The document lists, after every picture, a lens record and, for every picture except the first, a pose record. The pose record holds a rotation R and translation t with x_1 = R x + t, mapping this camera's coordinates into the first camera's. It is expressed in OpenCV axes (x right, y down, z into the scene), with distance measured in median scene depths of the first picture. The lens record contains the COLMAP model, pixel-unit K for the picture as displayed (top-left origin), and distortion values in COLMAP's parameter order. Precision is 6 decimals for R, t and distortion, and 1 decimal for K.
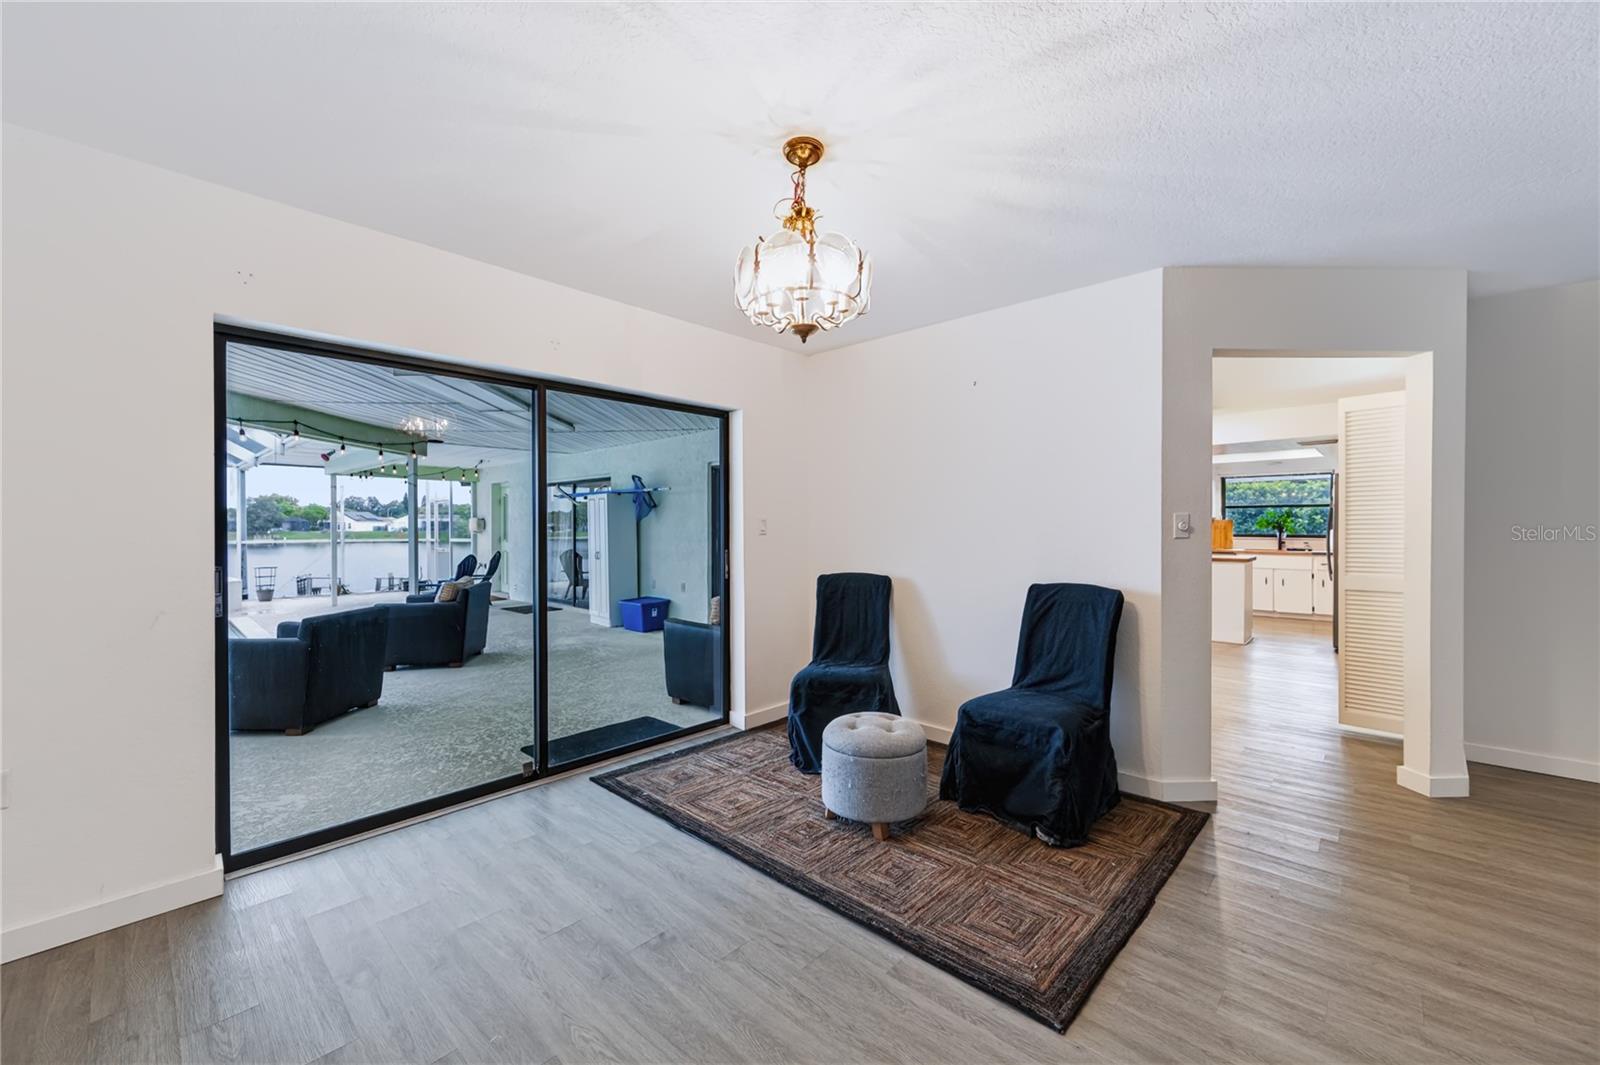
lens RADIAL K [[630.2, 0, 803.6], [0, 630.2, 531.0], [0, 0, 1]] dist [0.000467, -0.000279]
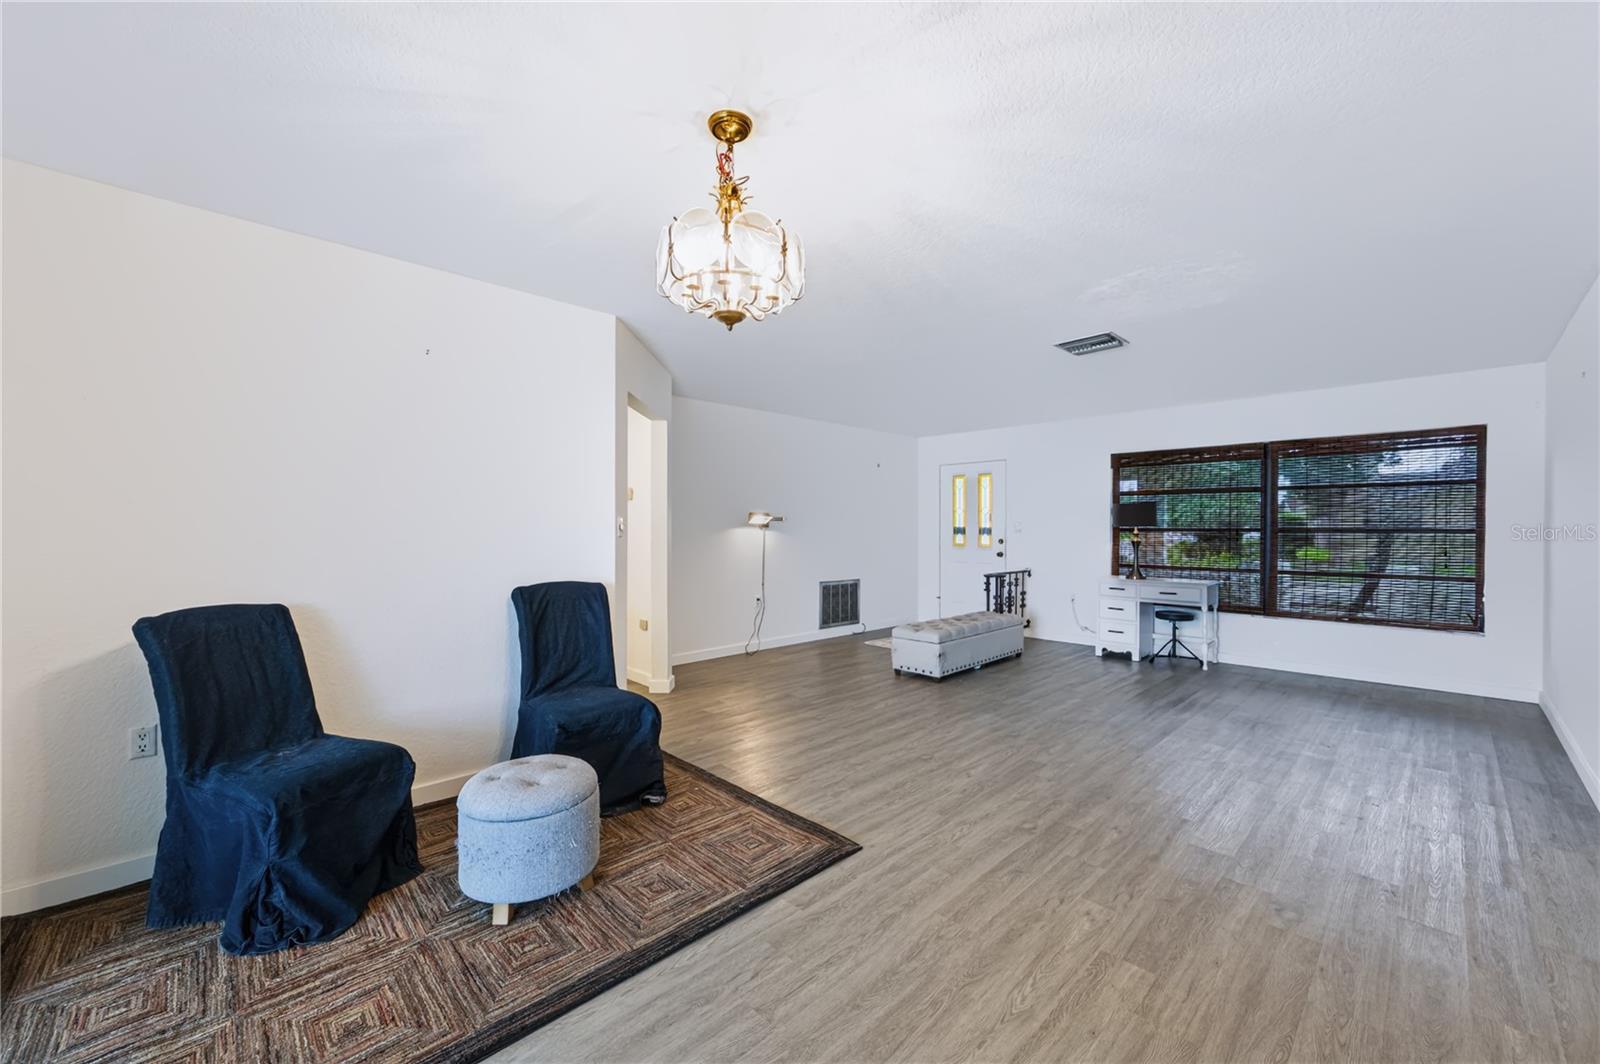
lens RADIAL K [[630.2, 0, 799.3], [0, 630.2, 530.2], [0, 0, 1]] dist [0.000467, -0.000279]
pose [[0.047792, -0.000769, 0.998857, -0.769482], [0.005622, 0.999984, 0.000501, -0.001018], [-0.998841, 0.005592, 0.047796, 0.706331]]
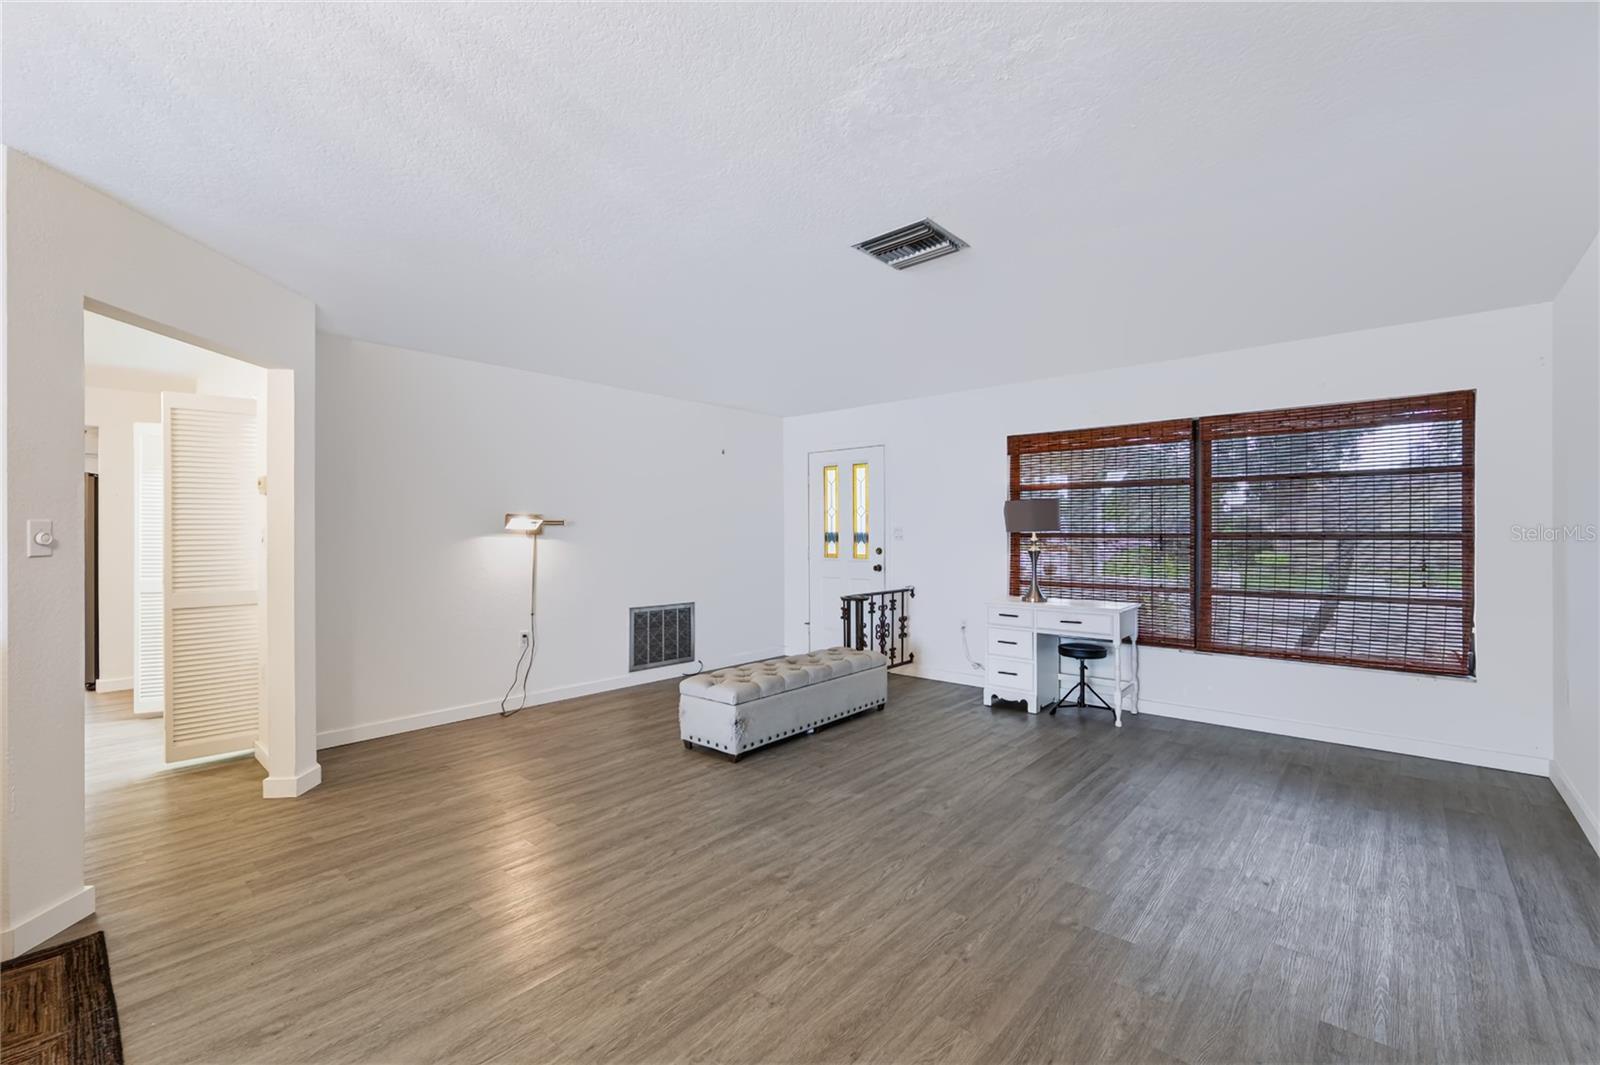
lens RADIAL K [[684.4, 0, 803.0], [0, 684.4, 529.8], [0, 0, 1]] dist [0.001629, -0.000110]
pose [[-0.031984, 0.006533, 0.999467, -0.206308], [0.009950, 0.999931, -0.006218, -0.006077], [-0.999439, 0.009746, -0.032047, 0.233726]]
